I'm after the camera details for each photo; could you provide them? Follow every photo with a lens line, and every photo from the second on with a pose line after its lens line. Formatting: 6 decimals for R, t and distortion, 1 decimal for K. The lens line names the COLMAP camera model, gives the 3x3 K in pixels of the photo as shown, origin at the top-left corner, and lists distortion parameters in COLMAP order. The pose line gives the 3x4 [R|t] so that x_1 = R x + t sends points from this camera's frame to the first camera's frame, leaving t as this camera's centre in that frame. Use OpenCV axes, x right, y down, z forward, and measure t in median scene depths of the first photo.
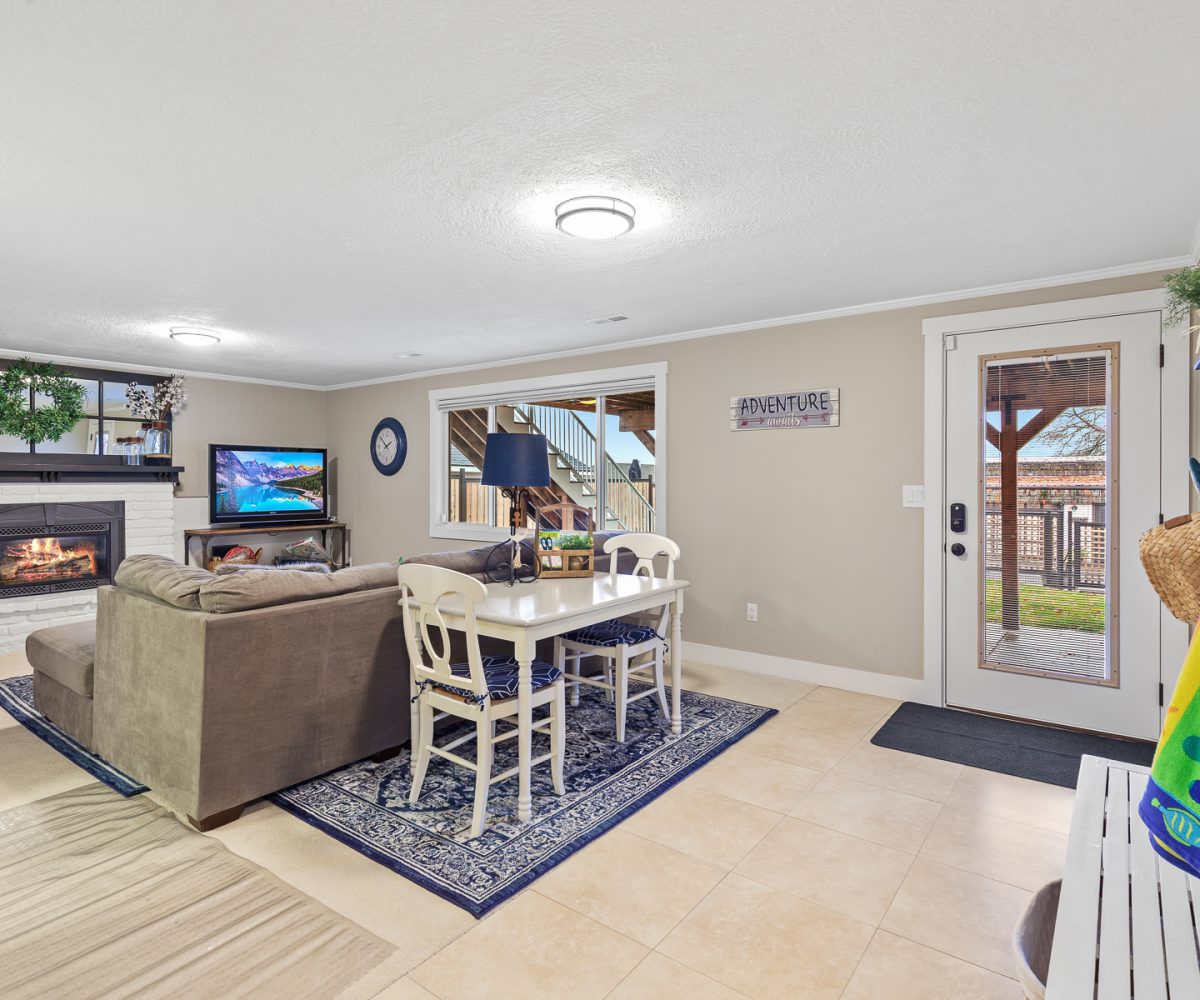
lens RADIAL K [[684.4, 0, 600.0], [0, 684.4, 500.0], [0, 0, 1]] dist [0.001133, 0.000543]
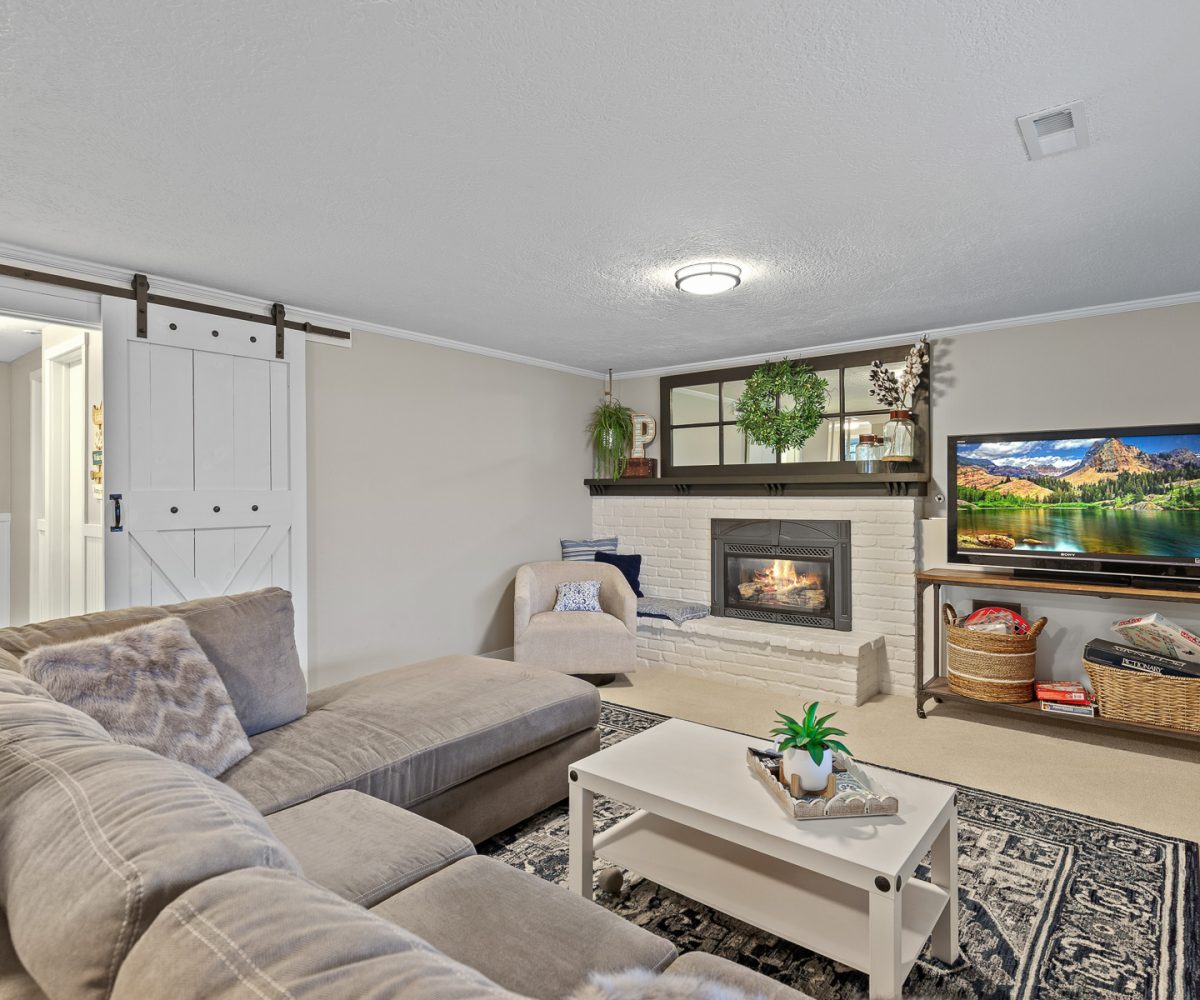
lens RADIAL K [[684.4, 0, 600.0], [0, 684.4, 500.0], [0, 0, 1]] dist [0.001133, 0.000543]
pose [[-0.036931, 0.017491, -0.999165, 0.074854], [-0.018196, 0.999669, 0.018172, -0.031217], [0.999152, 0.018852, -0.036601, 0.756754]]
